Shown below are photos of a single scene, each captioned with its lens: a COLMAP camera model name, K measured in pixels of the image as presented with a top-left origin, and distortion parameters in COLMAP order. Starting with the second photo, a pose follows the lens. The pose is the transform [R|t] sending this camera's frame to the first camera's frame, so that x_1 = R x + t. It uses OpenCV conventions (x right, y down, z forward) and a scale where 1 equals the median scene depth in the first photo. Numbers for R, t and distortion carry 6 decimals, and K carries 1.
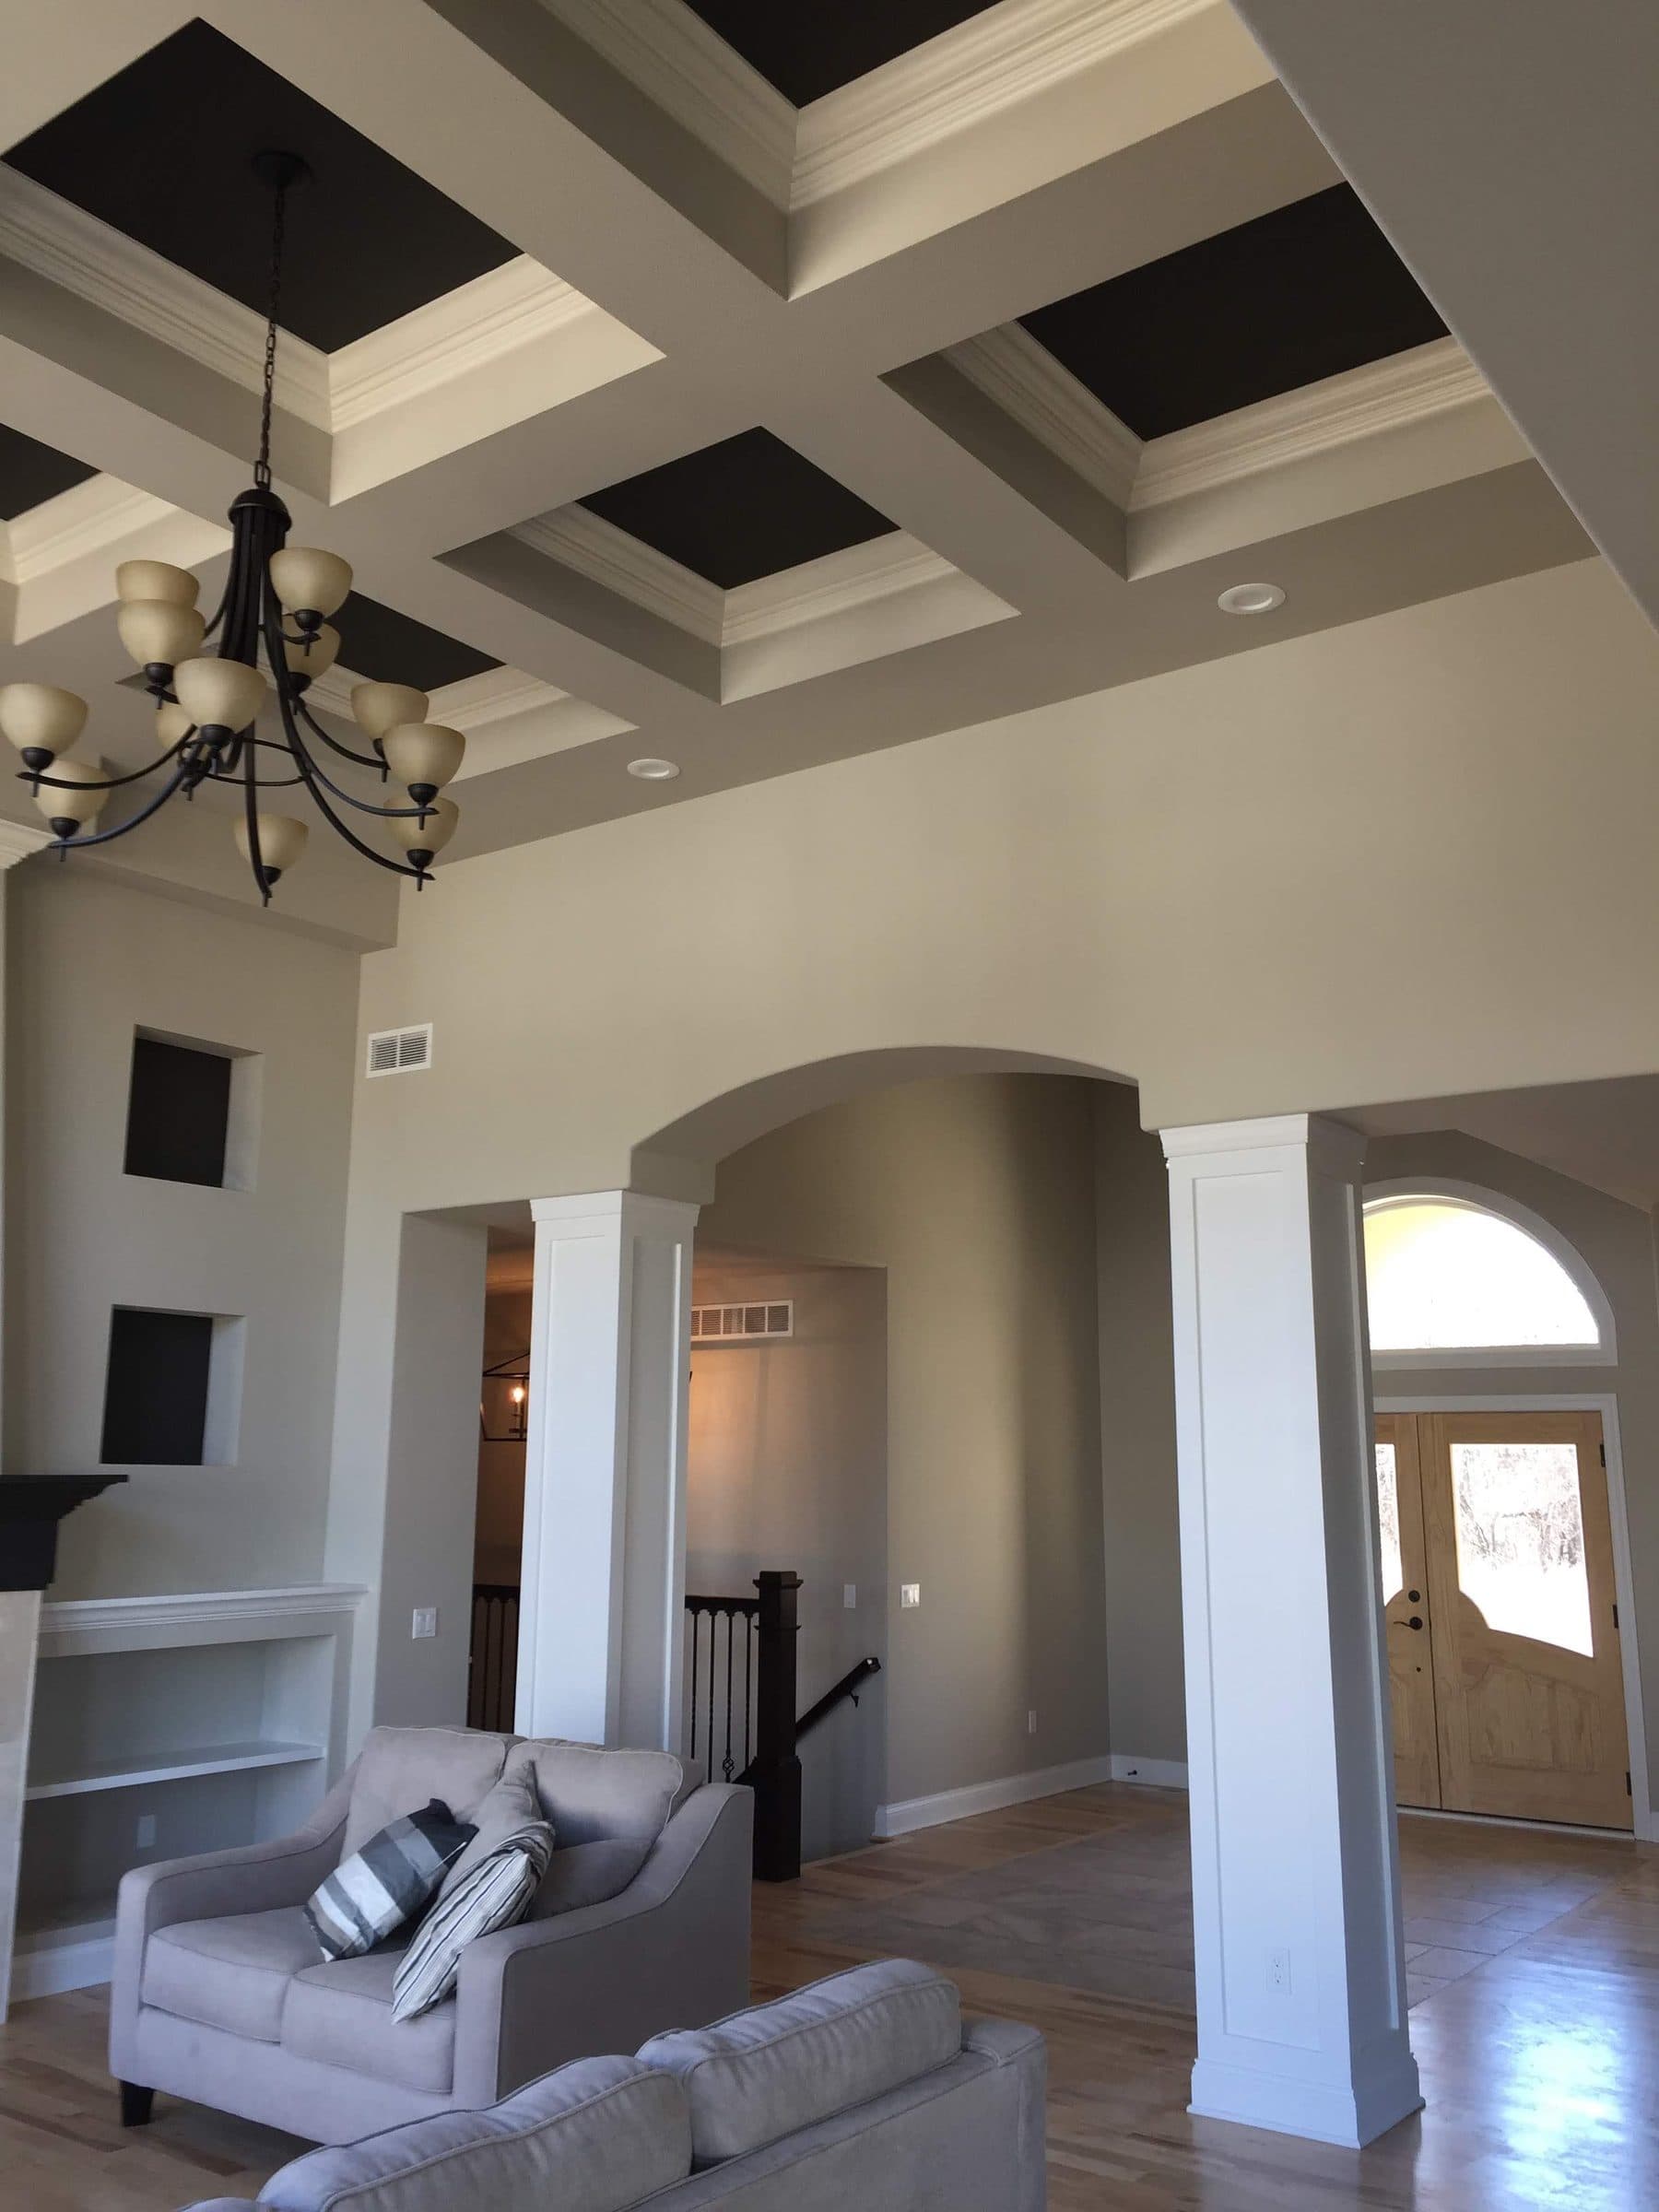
lens RADIAL K [[1892.7, 0, 829.5], [0, 1892.7, 1106.0], [0, 0, 1]] dist [0.060876, -0.118189]
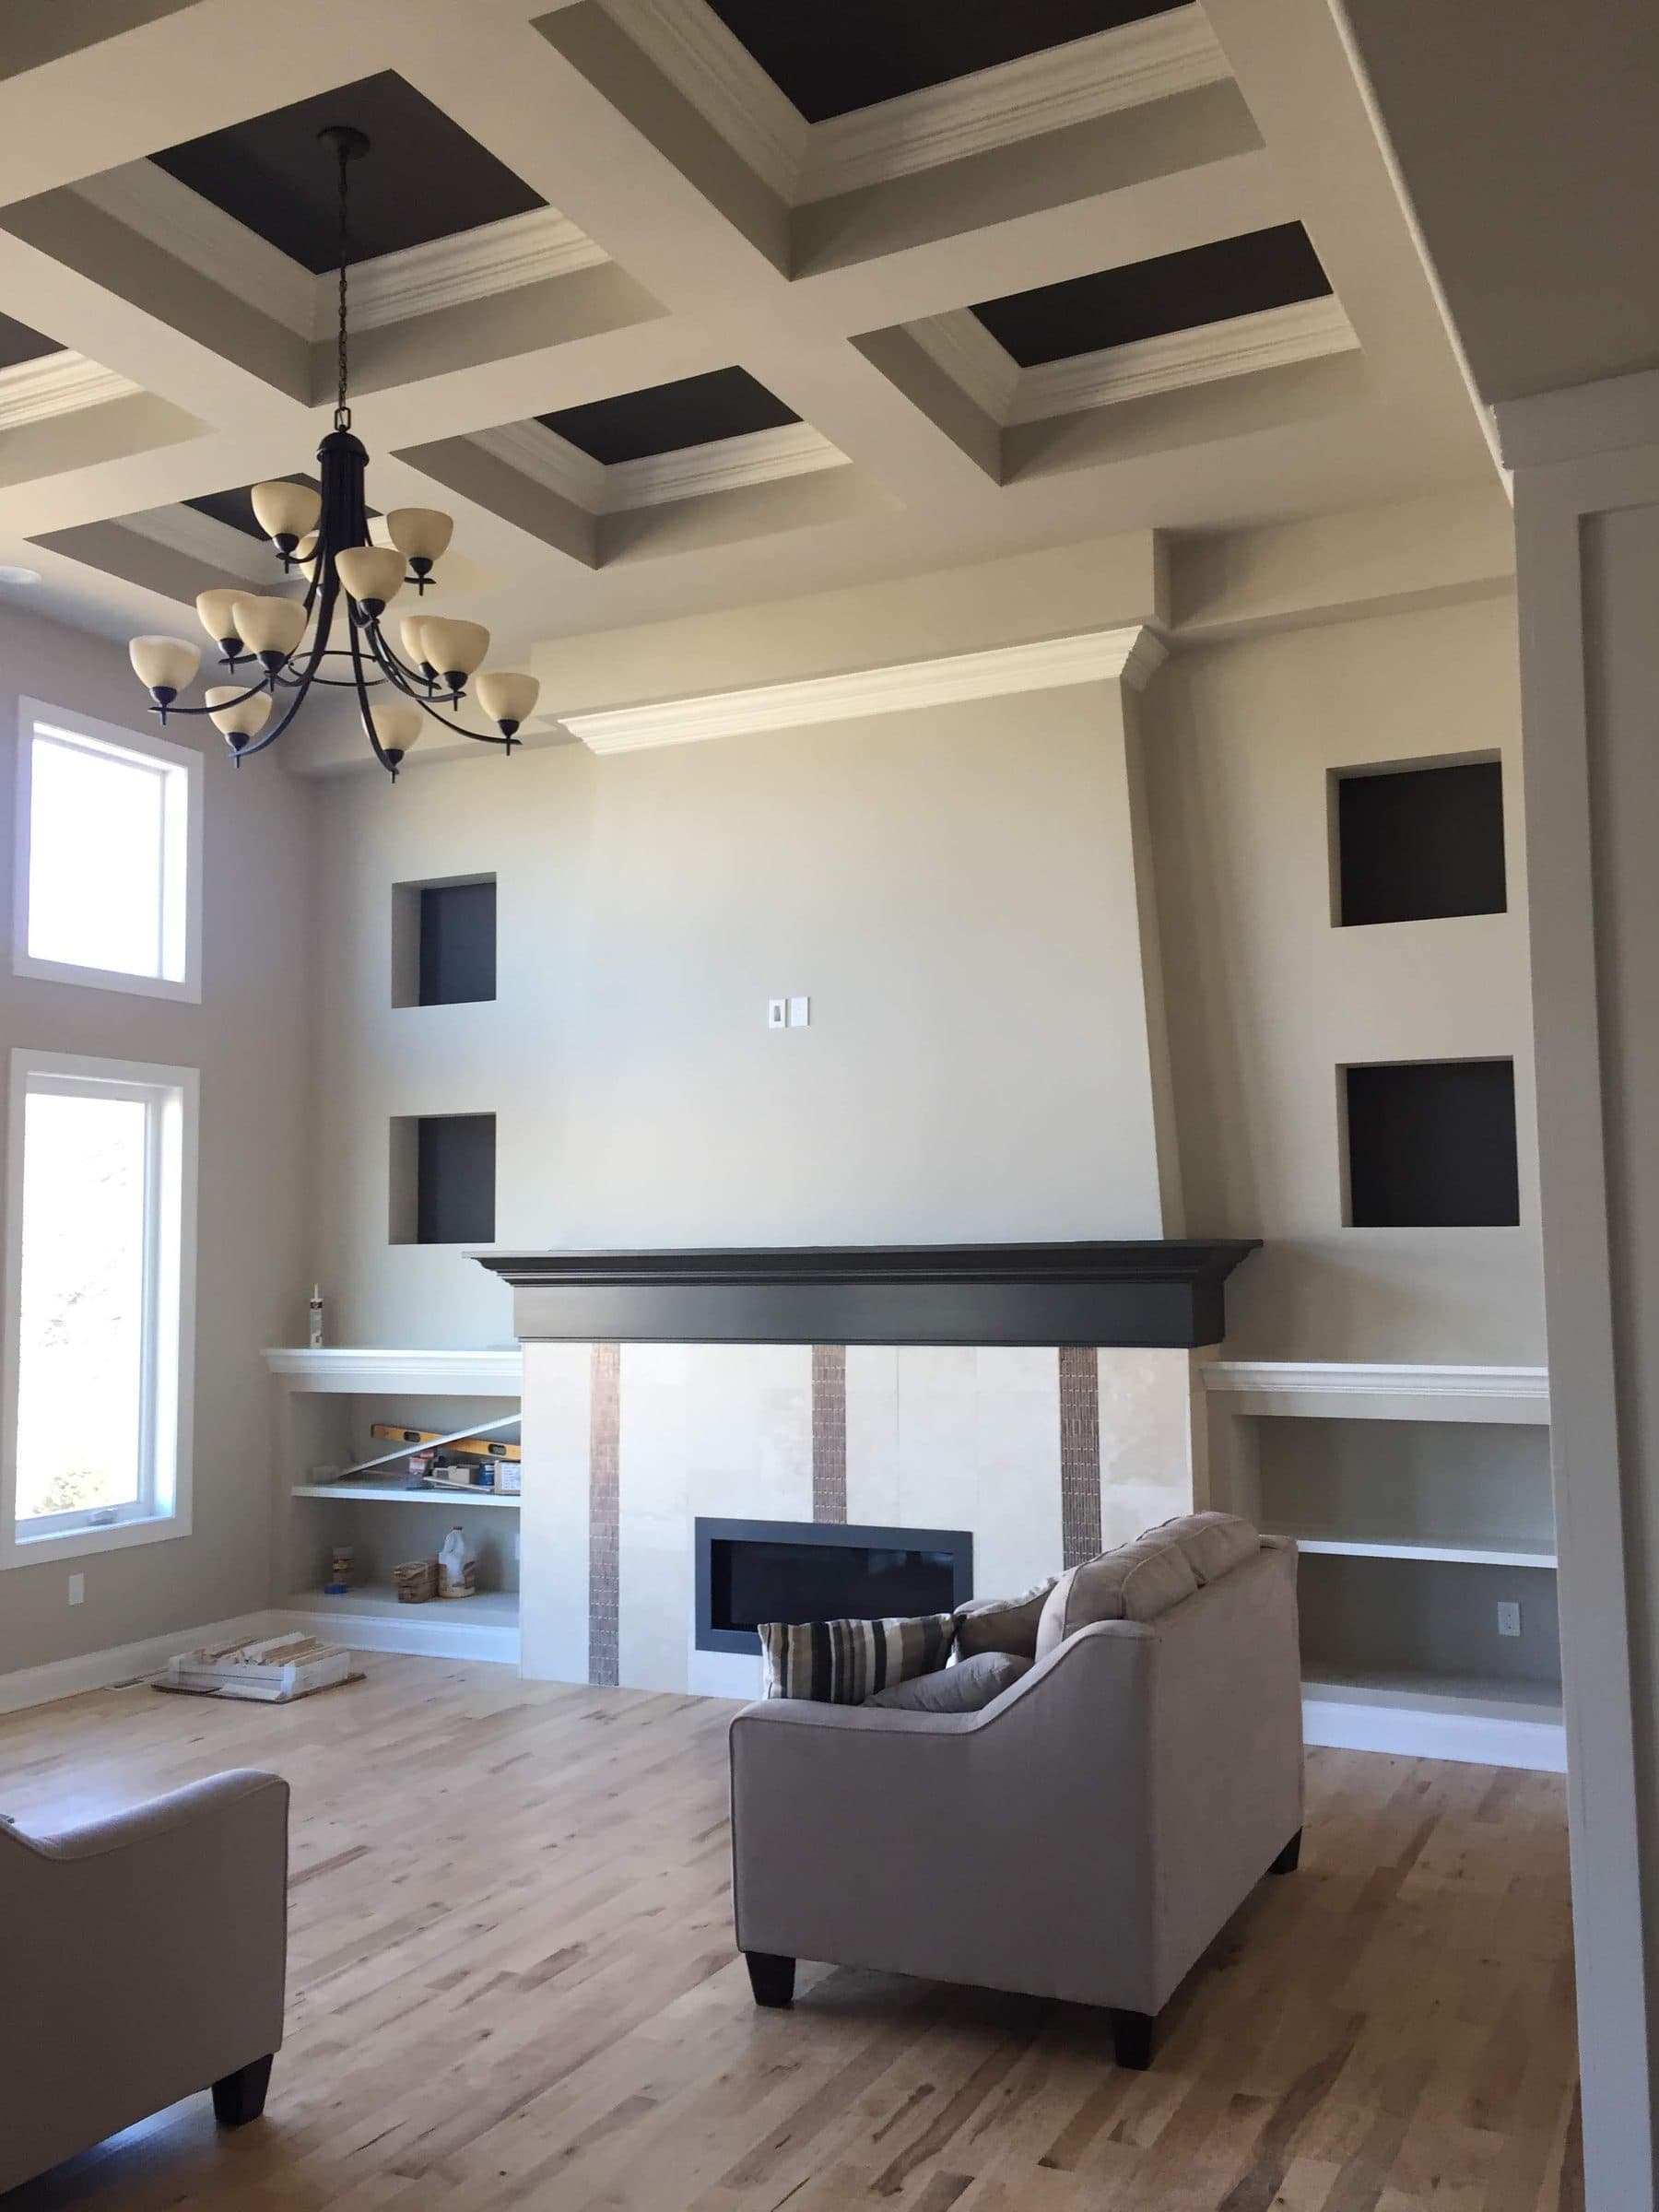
lens RADIAL K [[1892.7, 0, 829.5], [0, 1892.7, 1106.0], [0, 0, 1]] dist [0.060876, -0.118189]
pose [[0.173656, -0.088396, -0.980831, 0.555027], [0.195458, 0.979244, -0.053647, 0.138589], [0.965215, -0.182395, 0.187329, 0.625199]]
